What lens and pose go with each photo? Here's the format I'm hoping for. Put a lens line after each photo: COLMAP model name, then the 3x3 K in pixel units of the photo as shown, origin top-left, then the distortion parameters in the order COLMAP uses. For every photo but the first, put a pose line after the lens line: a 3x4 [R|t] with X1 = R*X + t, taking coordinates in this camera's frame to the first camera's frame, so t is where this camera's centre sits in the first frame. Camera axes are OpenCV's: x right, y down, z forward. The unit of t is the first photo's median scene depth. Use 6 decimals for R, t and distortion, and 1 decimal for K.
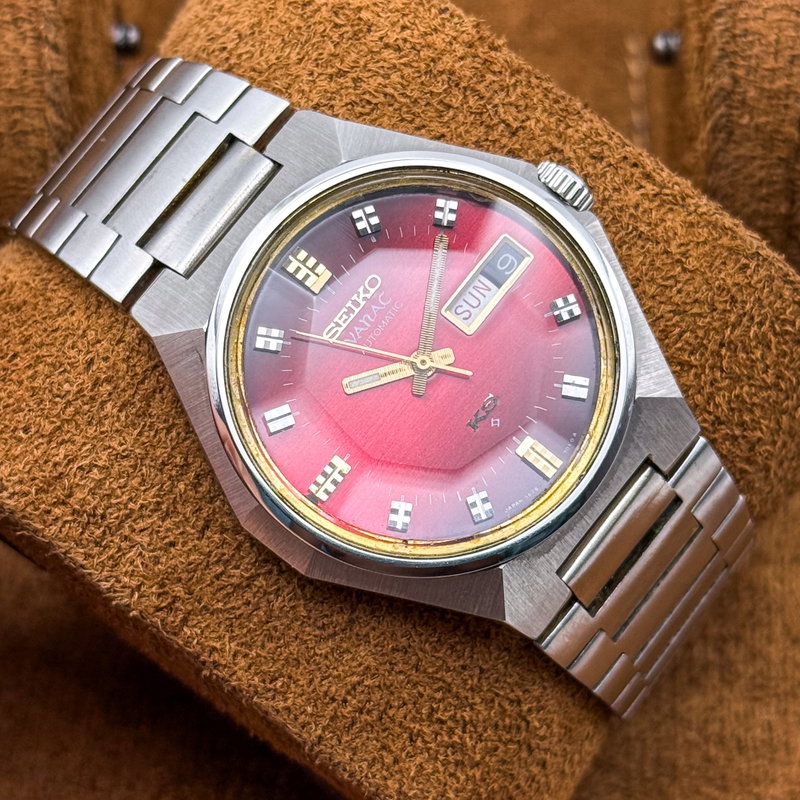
lens RADIAL K [[2319.1, 0, 401.6], [0, 2319.1, 406.8], [0, 0, 1]] dist [0.034280, 0.000000]
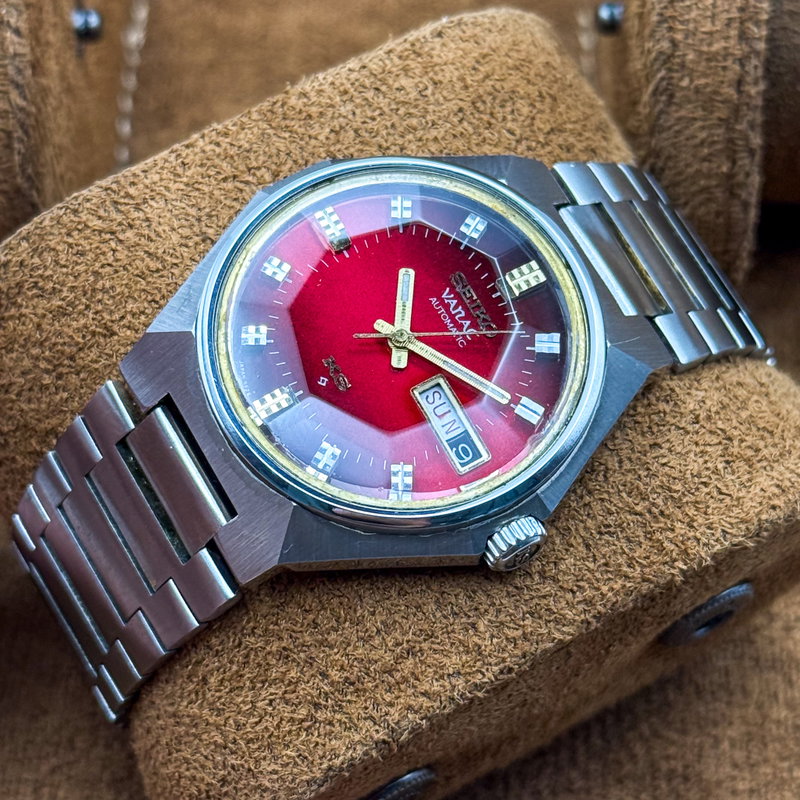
lens RADIAL K [[2319.1, 0, 405.1], [0, 2319.1, 405.4], [0, 0, 1]] dist [0.034280, 0.000000]
pose [[-0.361118, 0.822980, -0.438517, 0.478206], [-0.932342, -0.309448, 0.187028, -0.218933], [0.018222, 0.476387, 0.879047, 0.086034]]
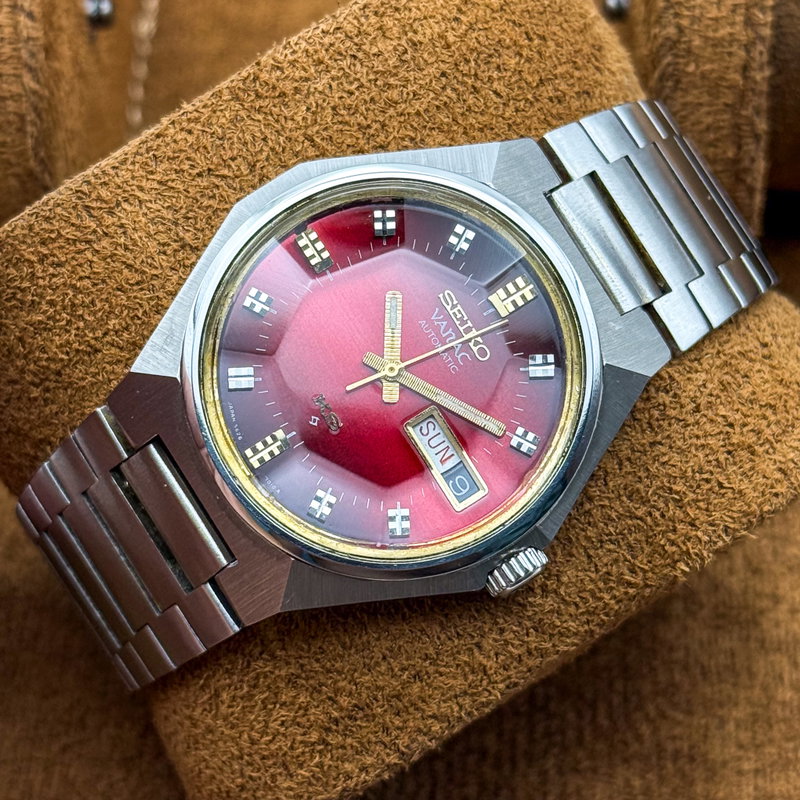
lens RADIAL K [[2319.1, 0, 401.0], [0, 2319.1, 401.2], [0, 0, 1]] dist [0.034280, 0.000000]
pose [[-0.320969, 0.930029, -0.178958, 0.196866], [-0.945782, -0.304826, 0.112148, -0.137058], [0.049750, 0.205251, 0.977444, -0.000159]]
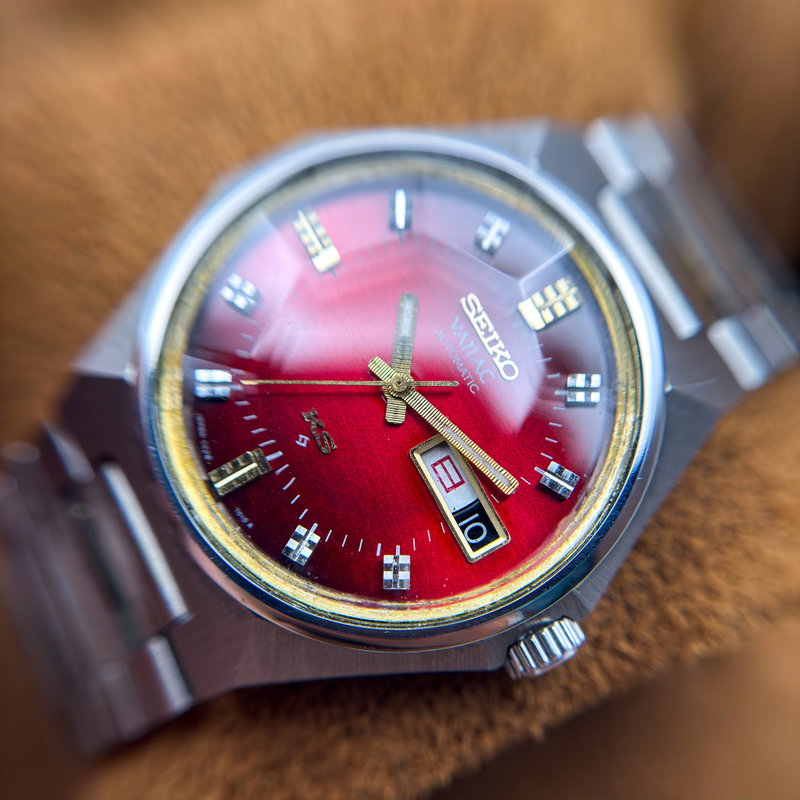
lens RADIAL K [[891.2, 0, 401.7], [0, 891.2, 415.9], [0, 0, 1]] dist [0.574504, 0.000000]
pose [[-0.380363, 0.894861, -0.233553, 0.092204], [-0.920621, -0.342273, 0.187898, -0.082532], [0.088204, 0.286483, 0.954016, 0.665719]]
